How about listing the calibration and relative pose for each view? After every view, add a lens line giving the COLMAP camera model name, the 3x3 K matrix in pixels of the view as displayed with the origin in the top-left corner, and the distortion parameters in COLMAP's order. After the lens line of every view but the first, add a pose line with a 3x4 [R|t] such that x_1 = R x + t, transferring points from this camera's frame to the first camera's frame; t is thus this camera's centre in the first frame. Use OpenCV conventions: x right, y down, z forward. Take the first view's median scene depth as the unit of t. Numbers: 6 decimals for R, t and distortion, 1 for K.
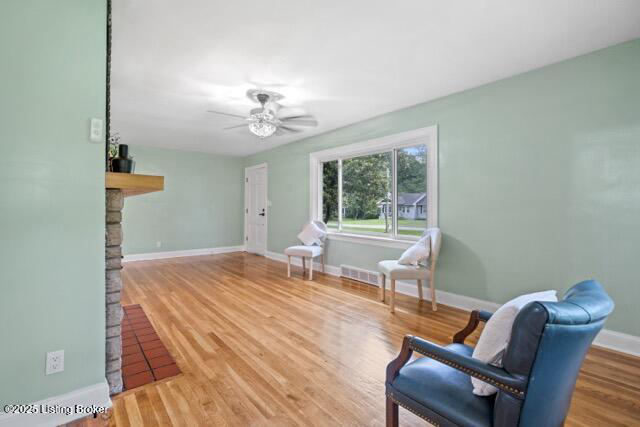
lens RADIAL K [[300.4, 0, 318.9], [0, 300.4, 209.8], [0, 0, 1]] dist [-0.012703, -0.000088]
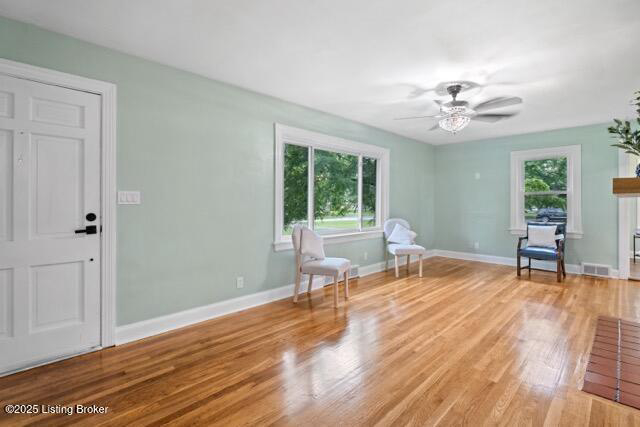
lens RADIAL K [[300.4, 0, 319.5], [0, 300.4, 210.6], [0, 0, 1]] dist [-0.012703, -0.000088]
pose [[-0.111272, -0.030754, 0.993314, -0.717521], [0.002486, 0.999509, 0.031224, -0.020929], [-0.993787, 0.005944, -0.111141, 1.024865]]
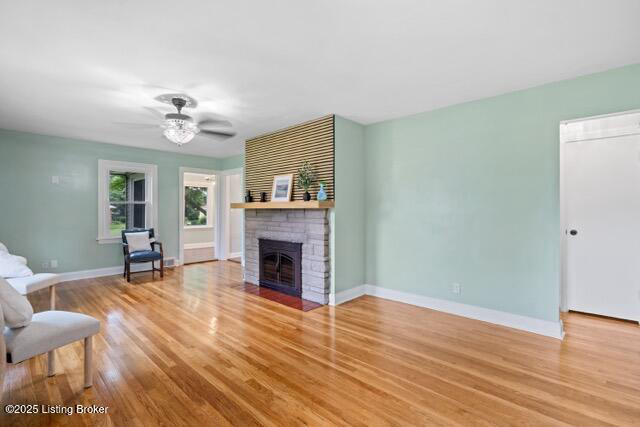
lens RADIAL K [[300.4, 0, 320.1], [0, 300.4, 212.9], [0, 0, 1]] dist [-0.012703, -0.000088]
pose [[-0.989799, 0.002040, -0.142455, -0.326693], [-0.000499, 0.999842, 0.017787, -0.027809], [0.142469, 0.017677, -0.989641, 1.354470]]
